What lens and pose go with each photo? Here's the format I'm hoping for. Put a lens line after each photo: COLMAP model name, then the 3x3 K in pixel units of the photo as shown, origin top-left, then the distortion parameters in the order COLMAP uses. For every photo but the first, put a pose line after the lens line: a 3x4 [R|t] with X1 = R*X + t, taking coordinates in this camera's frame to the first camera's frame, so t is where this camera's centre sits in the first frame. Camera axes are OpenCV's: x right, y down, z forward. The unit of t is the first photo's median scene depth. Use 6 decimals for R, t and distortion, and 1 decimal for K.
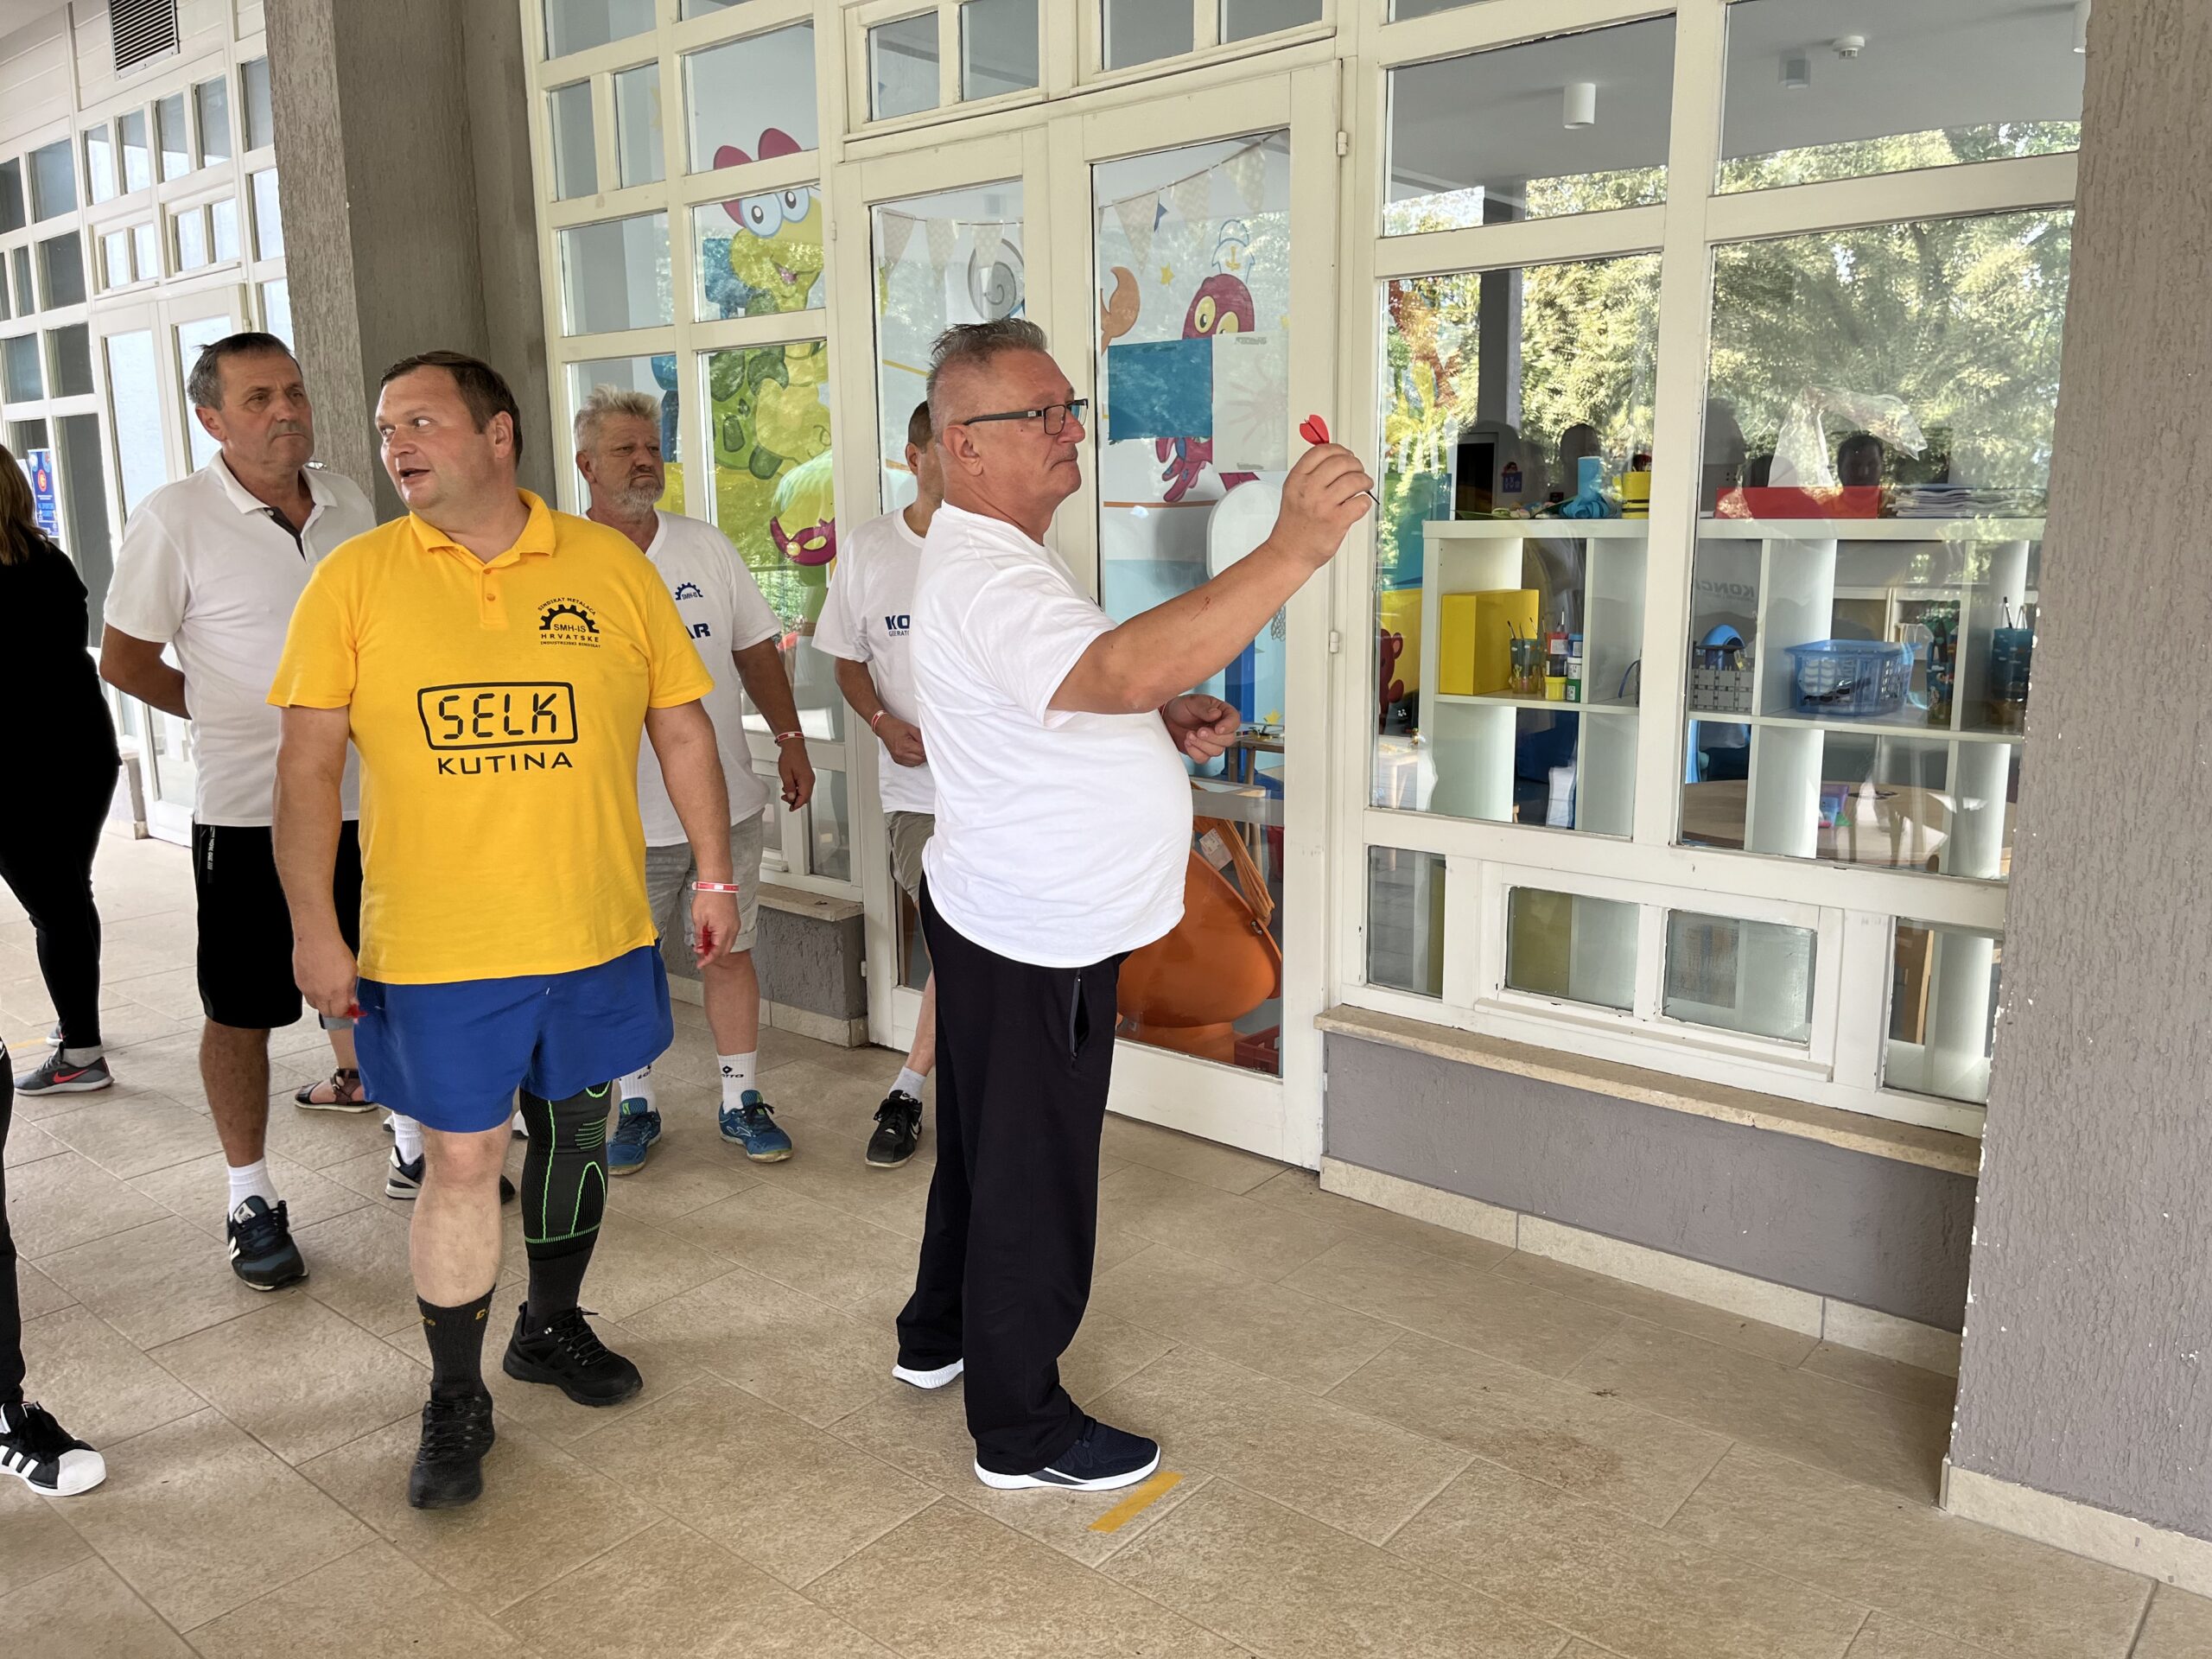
lens RADIAL K [[1686.8, 0, 1121.3], [0, 1686.8, 823.1], [0, 0, 1]] dist [0.089265, -0.126121]
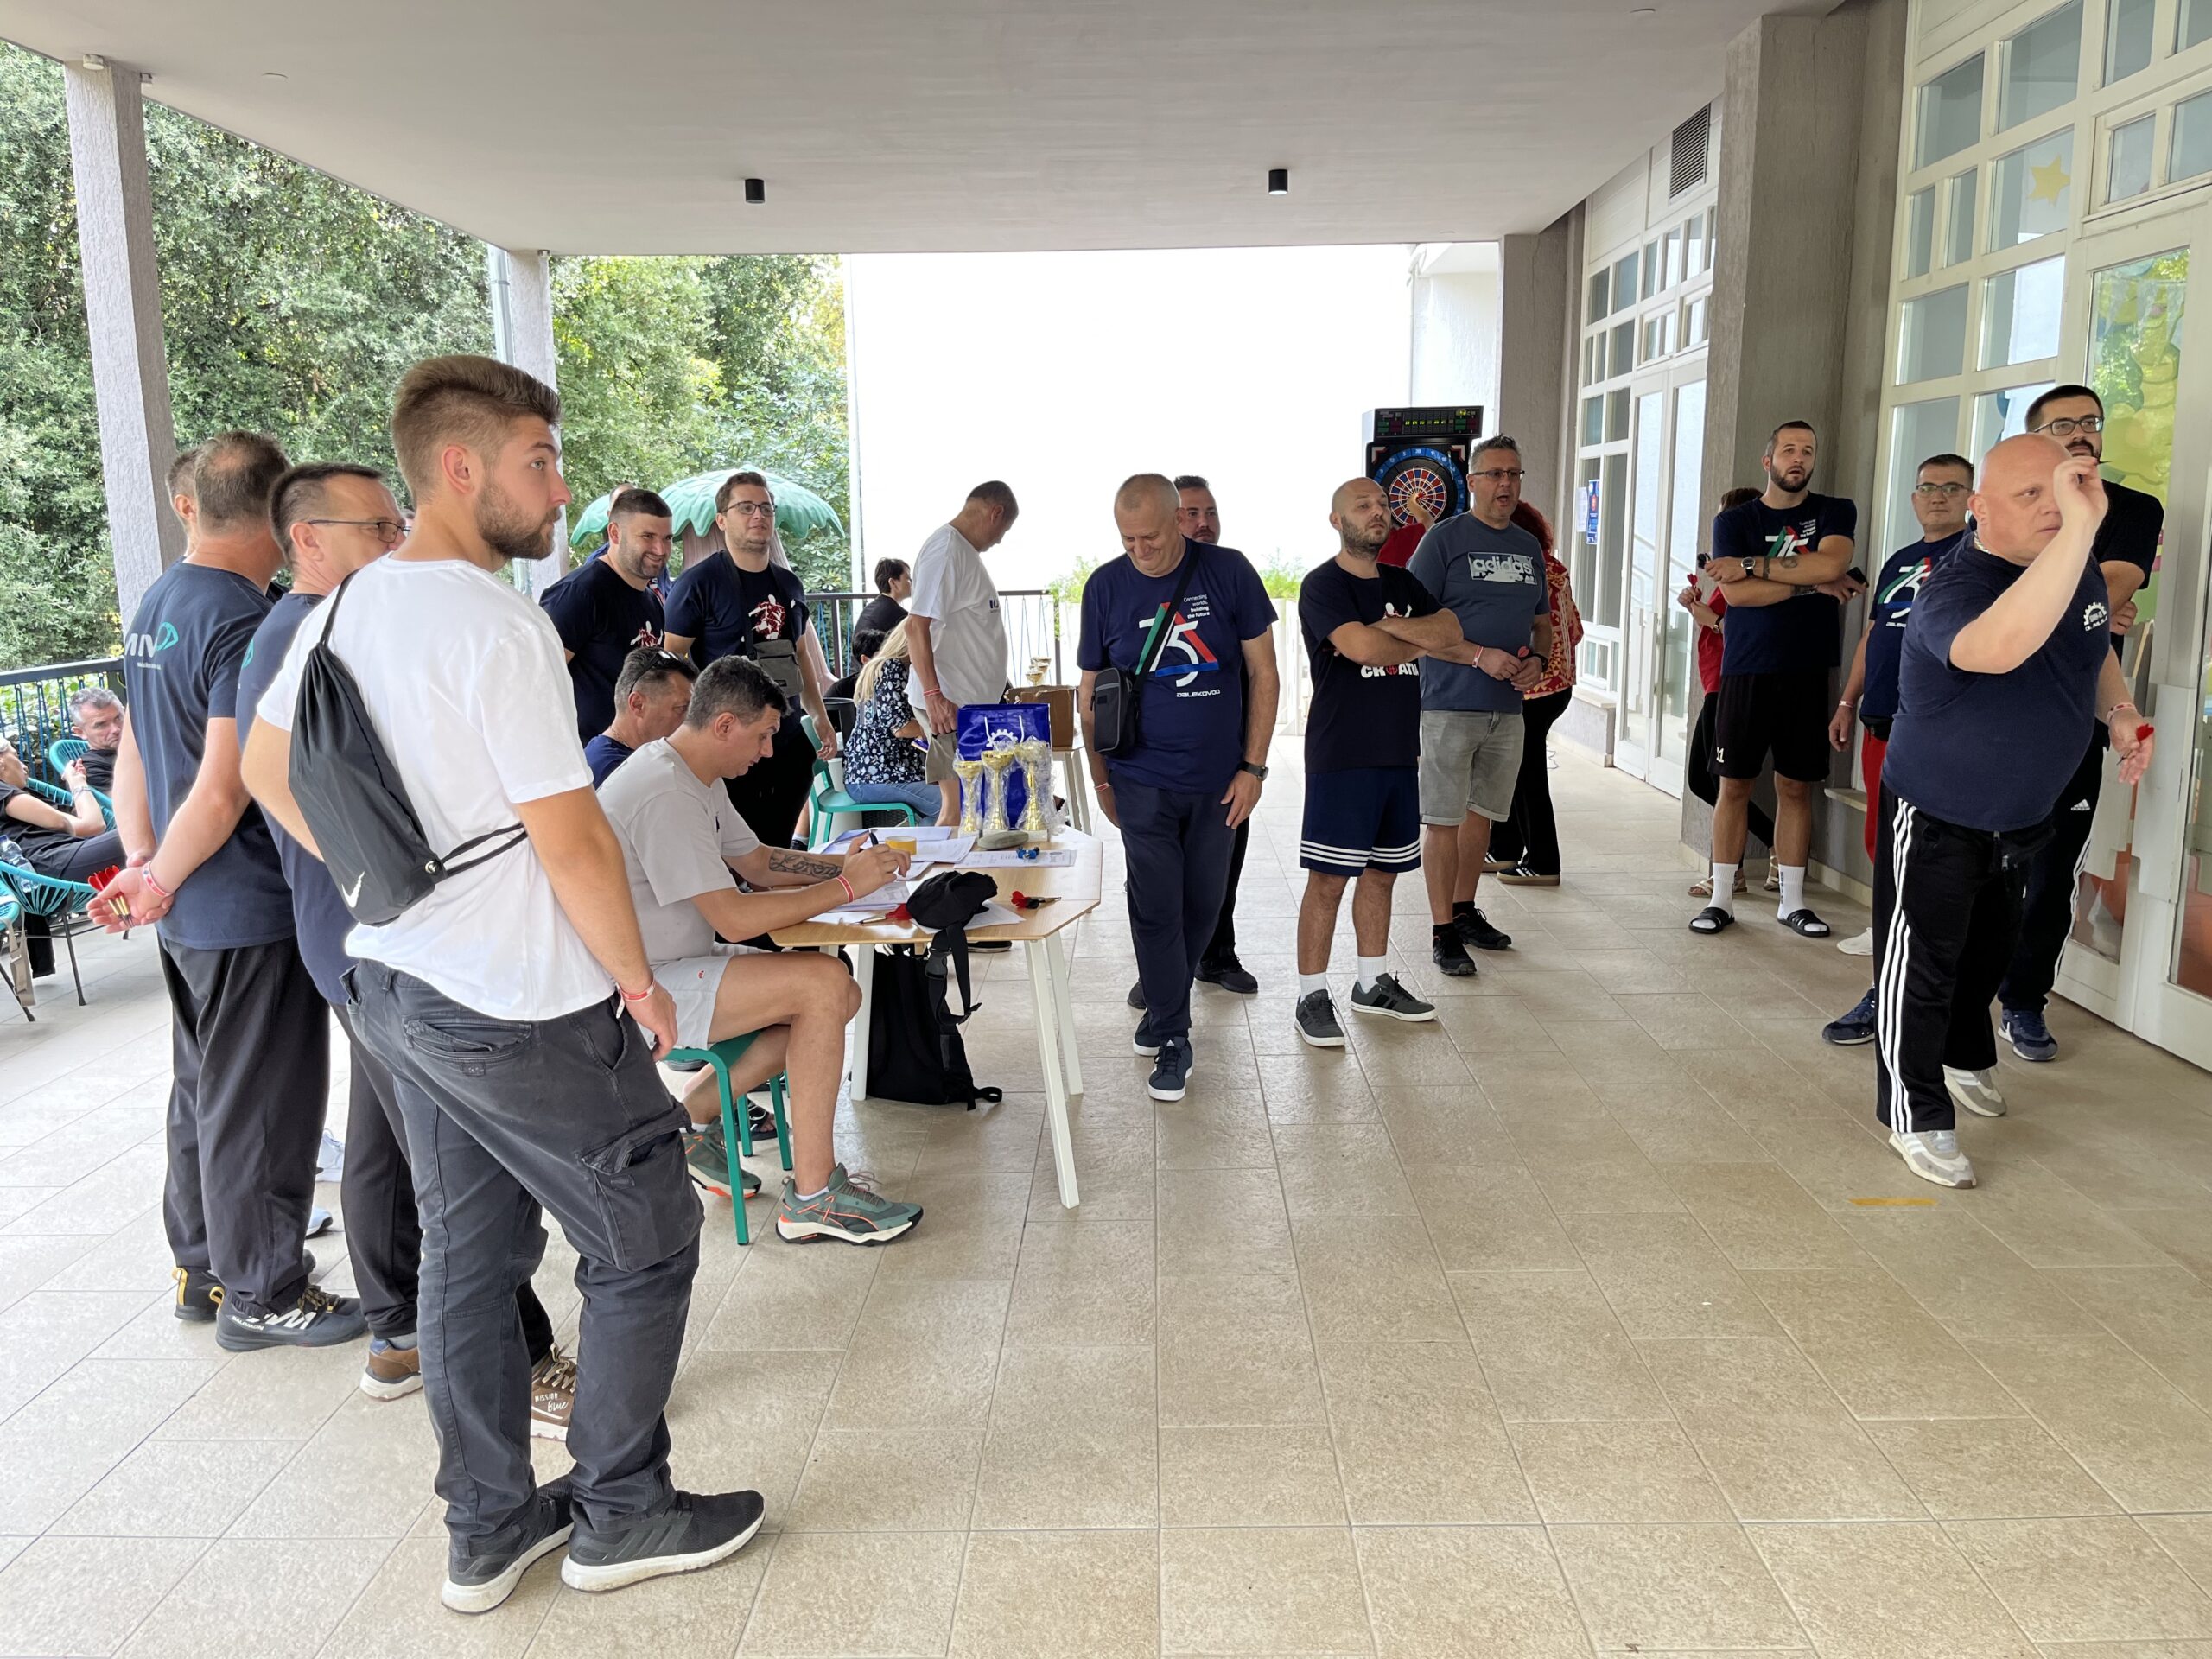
lens RADIAL K [[1686.8, 0, 1121.3], [0, 1686.8, 823.1], [0, 0, 1]] dist [0.089265, -0.126121]
pose [[0.633551, 0.134712, -0.761883, 0.524477], [-0.141315, 0.988309, 0.057235, 0.072499], [0.760686, 0.071404, 0.645181, -0.381835]]
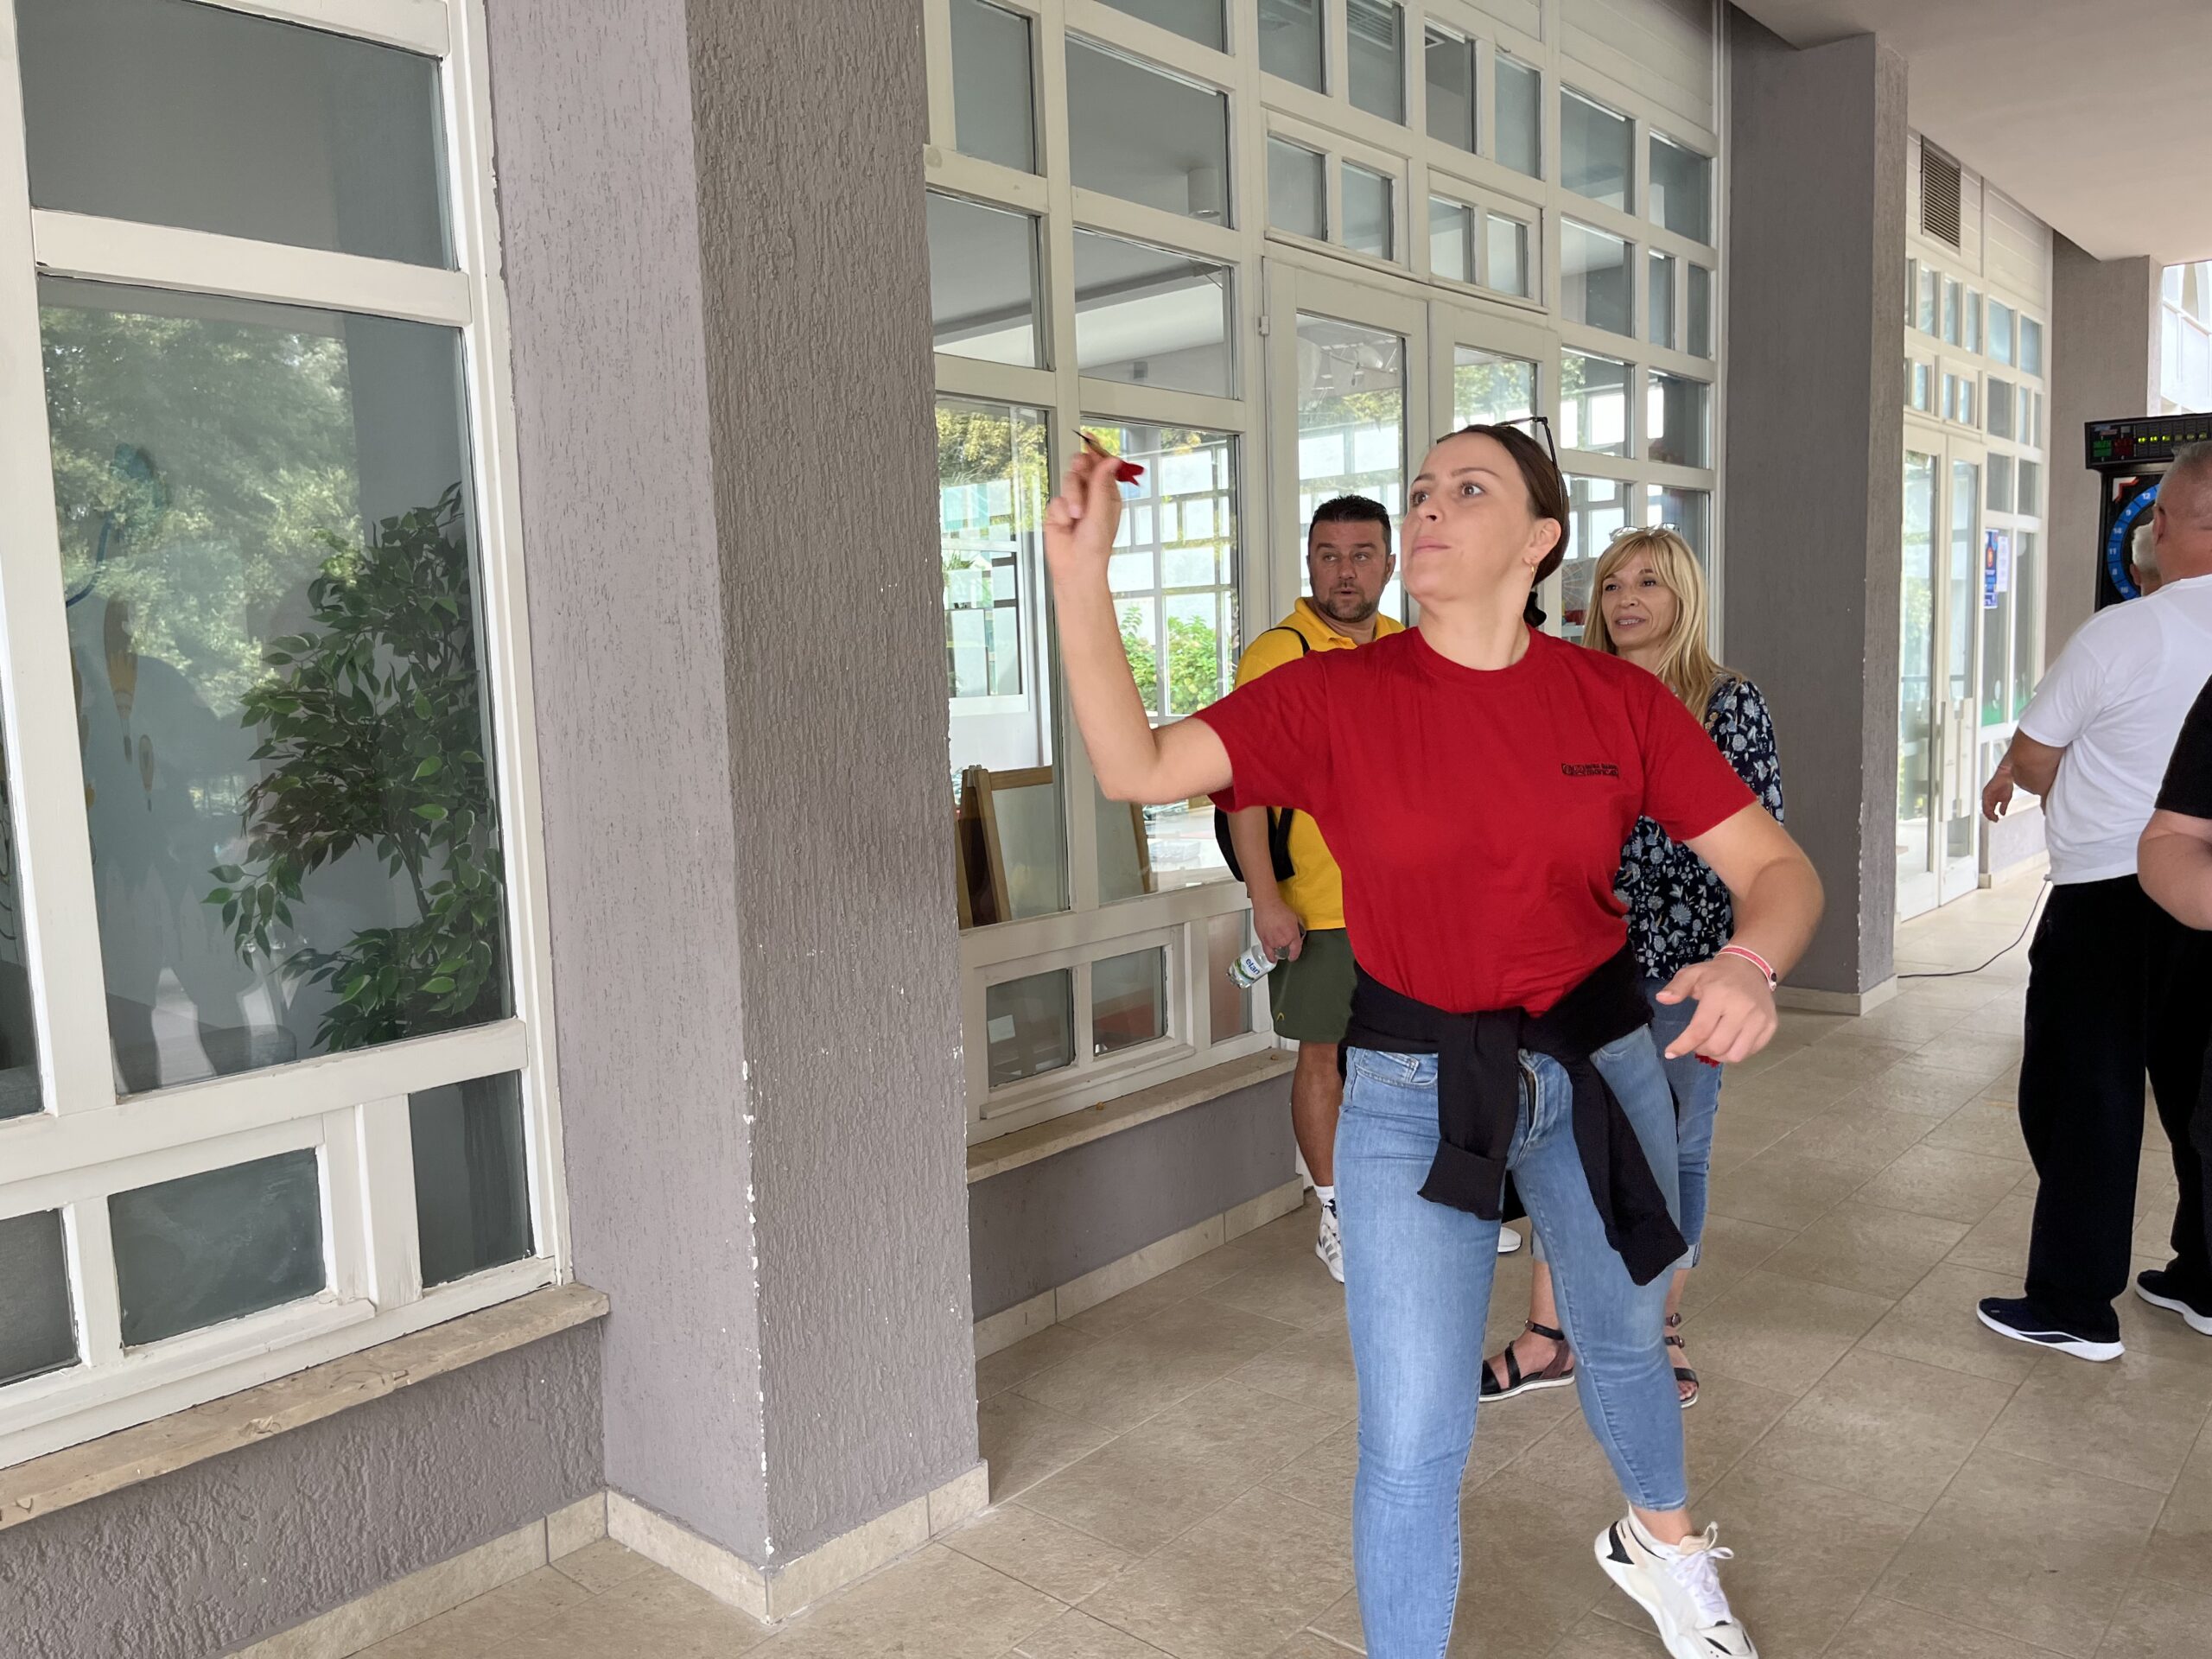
lens RADIAL K [[1681.9, 0, 1089.7], [0, 1681.9, 839.2], [0, 0, 1]] dist [0.068958, -0.087723]
pose [[0.024277, -0.099399, 0.994751, -0.344181], [0.218313, 0.971556, 0.091753, -0.066855], [-0.975577, 0.214940, 0.045287, 0.531907]]
